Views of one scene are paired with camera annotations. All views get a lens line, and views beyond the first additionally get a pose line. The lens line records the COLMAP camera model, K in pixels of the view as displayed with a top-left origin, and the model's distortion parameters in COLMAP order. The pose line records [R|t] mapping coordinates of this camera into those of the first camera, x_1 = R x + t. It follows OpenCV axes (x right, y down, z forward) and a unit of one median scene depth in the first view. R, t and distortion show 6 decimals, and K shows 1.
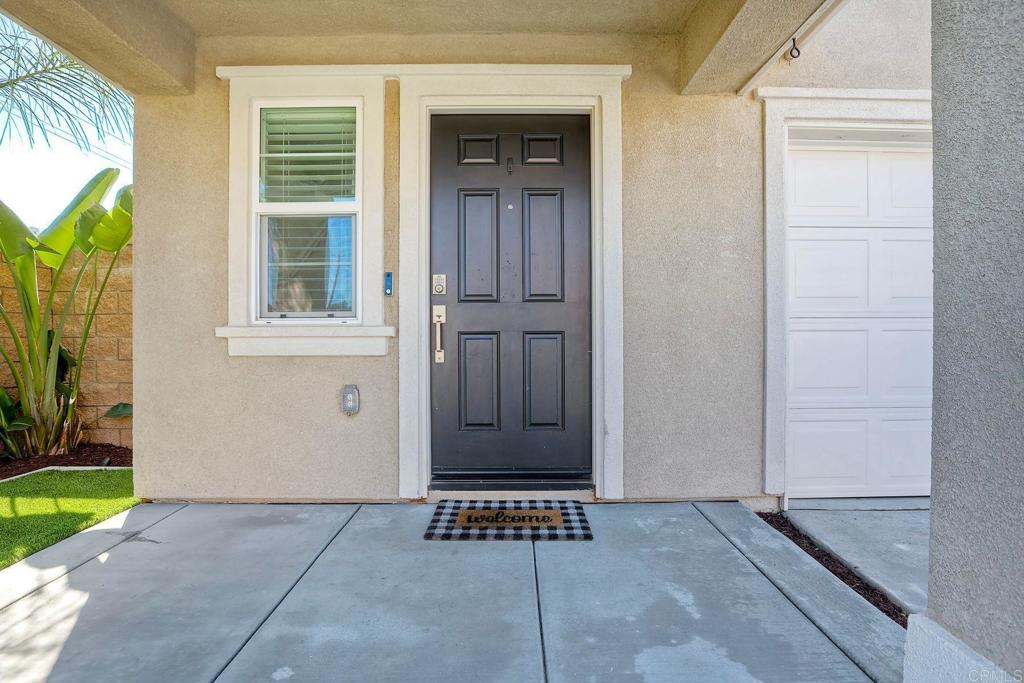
lens RADIAL K [[473.4, 0, 524.0], [0, 473.4, 334.1], [0, 0, 1]] dist [-0.044619, 0.010842]
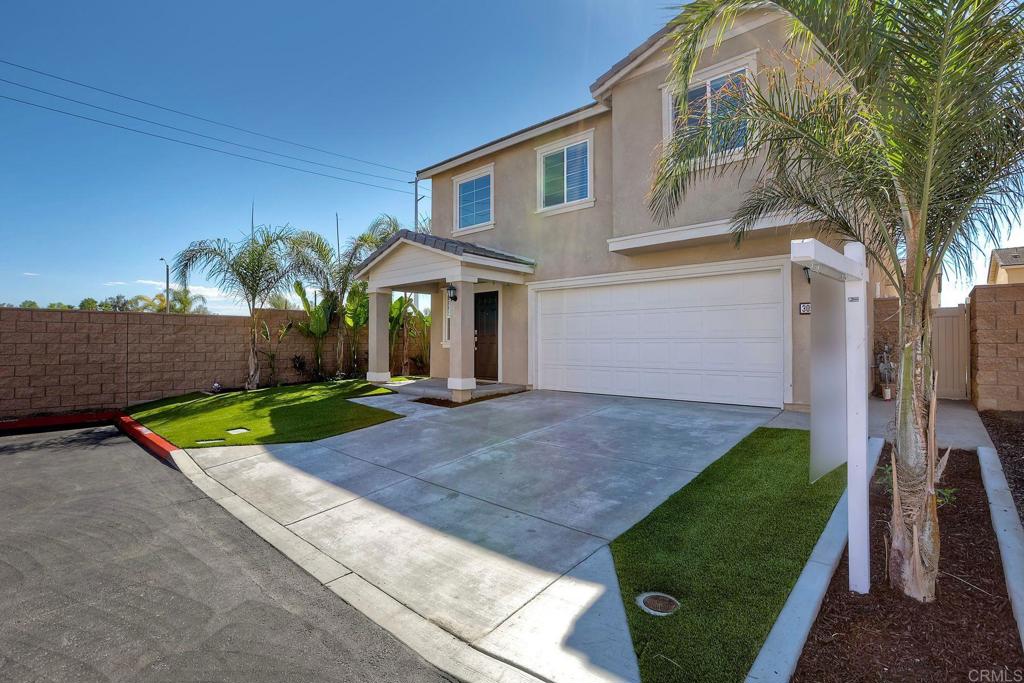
lens RADIAL K [[473.4, 0, 518.2], [0, 473.4, 338.7], [0, 0, 1]] dist [-0.044619, 0.010842]
pose [[0.728102, -0.006043, -0.685442, 3.155543], [0.002840, 0.999979, -0.005798, -0.019829], [0.685463, 0.002275, 0.728104, -1.960315]]
